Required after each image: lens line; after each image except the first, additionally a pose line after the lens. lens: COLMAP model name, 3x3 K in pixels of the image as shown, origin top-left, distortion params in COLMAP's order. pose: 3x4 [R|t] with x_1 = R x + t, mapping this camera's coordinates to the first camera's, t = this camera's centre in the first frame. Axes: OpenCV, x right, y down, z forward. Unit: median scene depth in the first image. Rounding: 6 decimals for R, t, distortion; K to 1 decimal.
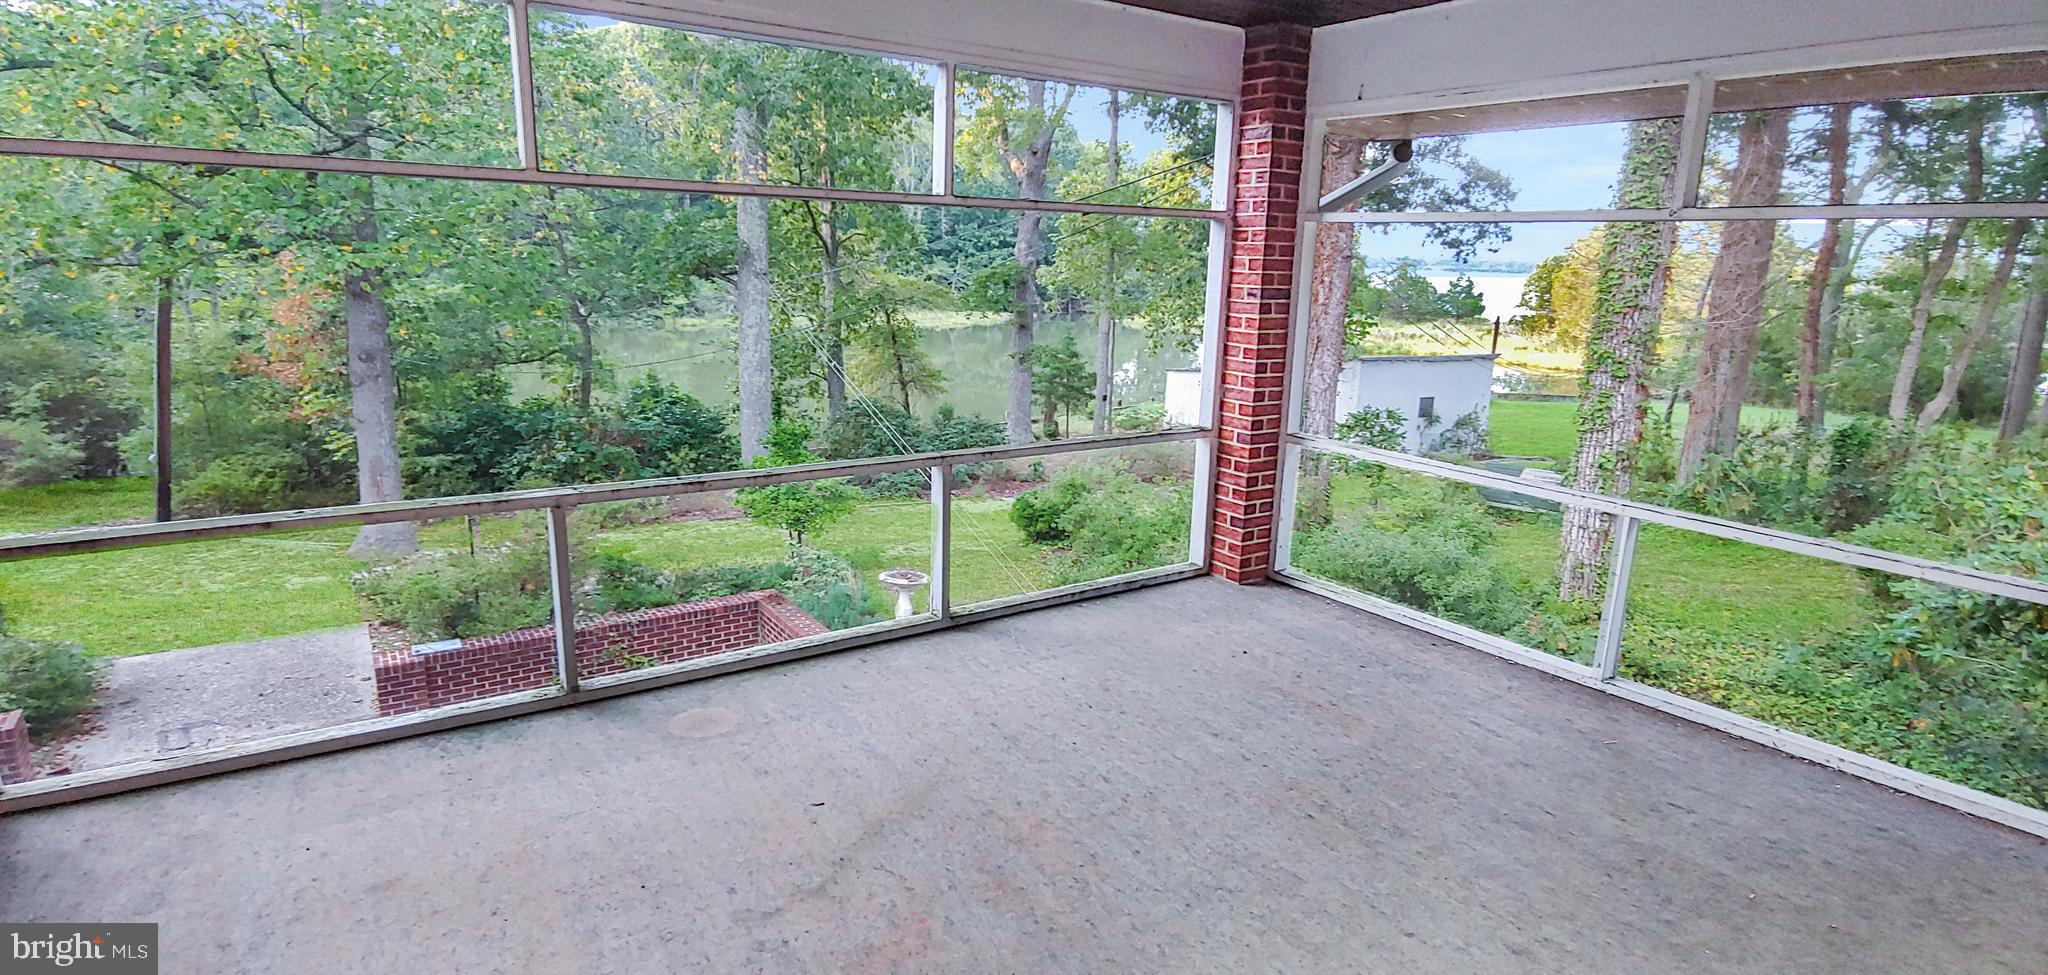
lens RADIAL K [[1020.1, 0, 1024.0], [0, 1020.1, 487.5], [0, 0, 1]] dist [0.001426, 0.000257]
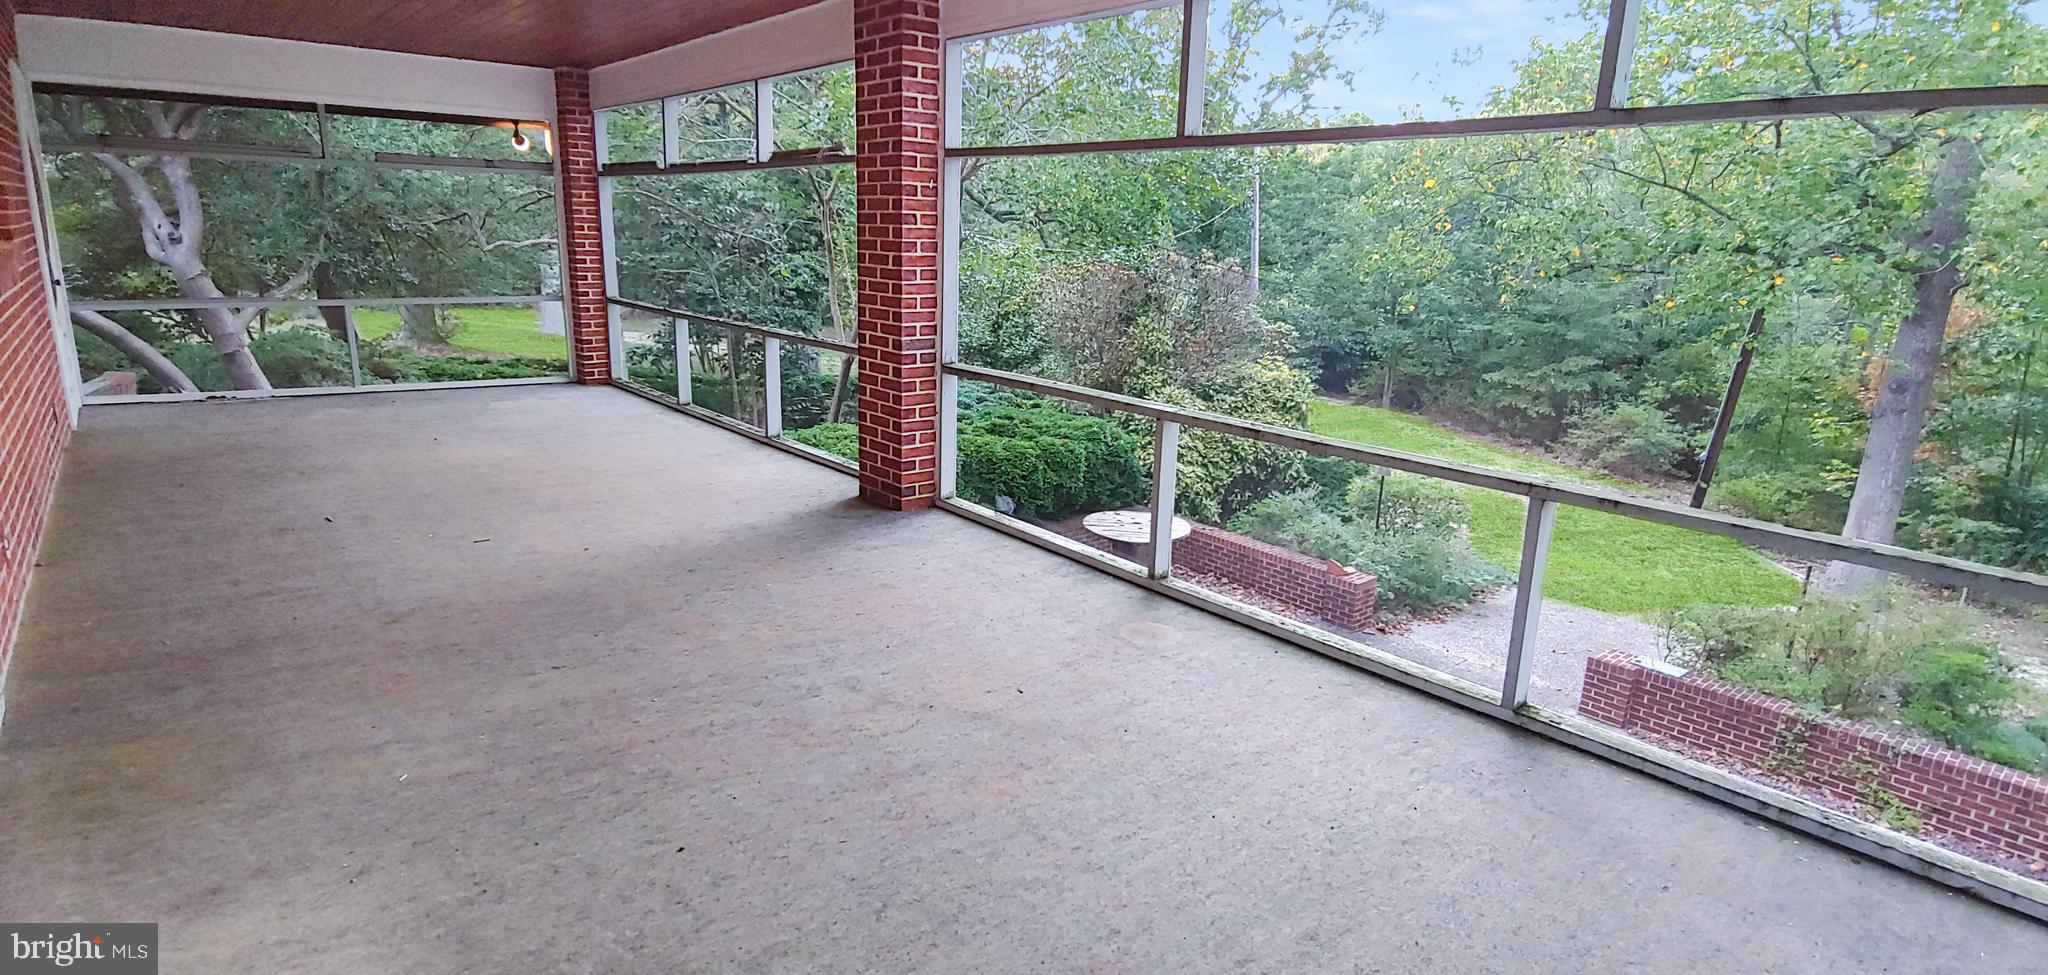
lens RADIAL K [[1037.3, 0, 1024.0], [0, 1037.3, 487.5], [0, 0, 1]] dist [-0.020337, -0.000244]
pose [[0.103780, 0.214974, -0.971090, 0.498311], [-0.248630, 0.950971, 0.183950, -0.060647], [0.963023, 0.222352, 0.152140, 0.473068]]
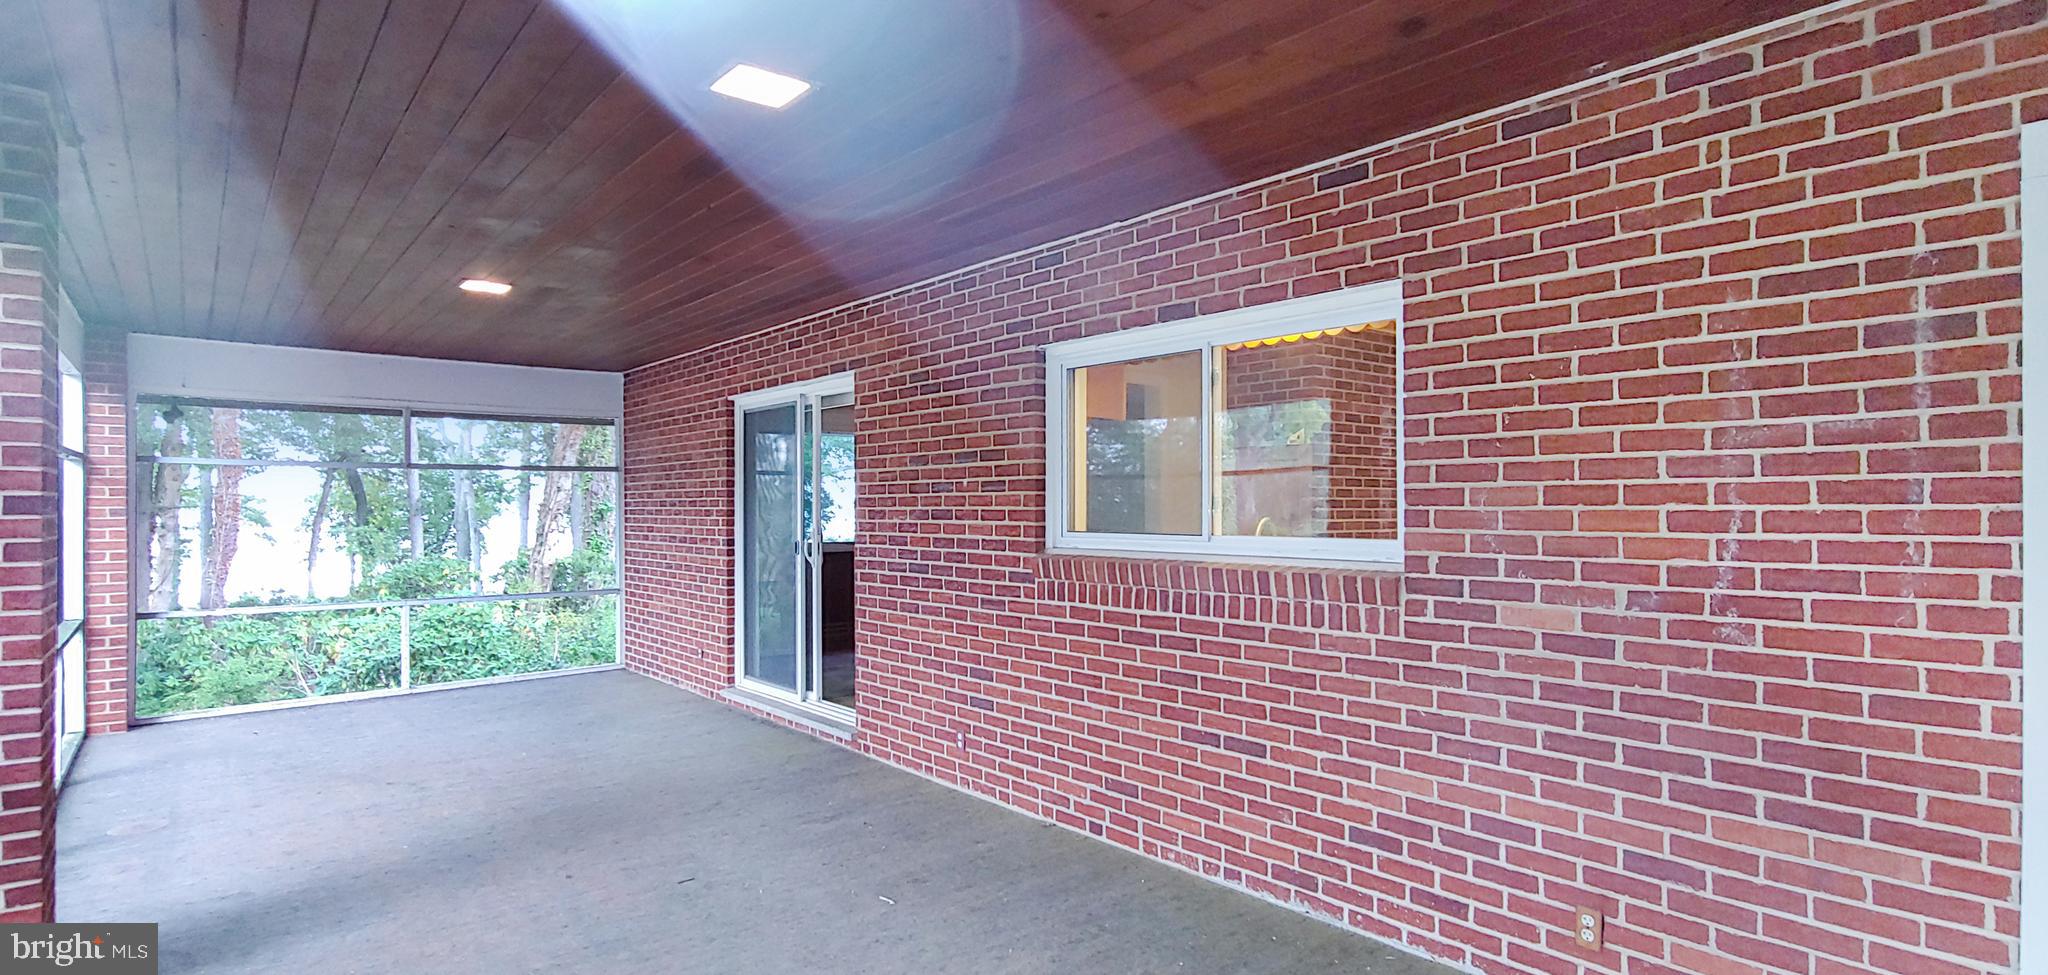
lens RADIAL K [[1037.3, 0, 1024.0], [0, 1037.3, 487.5], [0, 0, 1]] dist [-0.020337, -0.000244]
pose [[-0.083384, -0.011972, 0.996446, -1.203688], [0.222010, 0.974574, 0.030287, 0.005537], [-0.971472, 0.223747, -0.078606, -0.086392]]
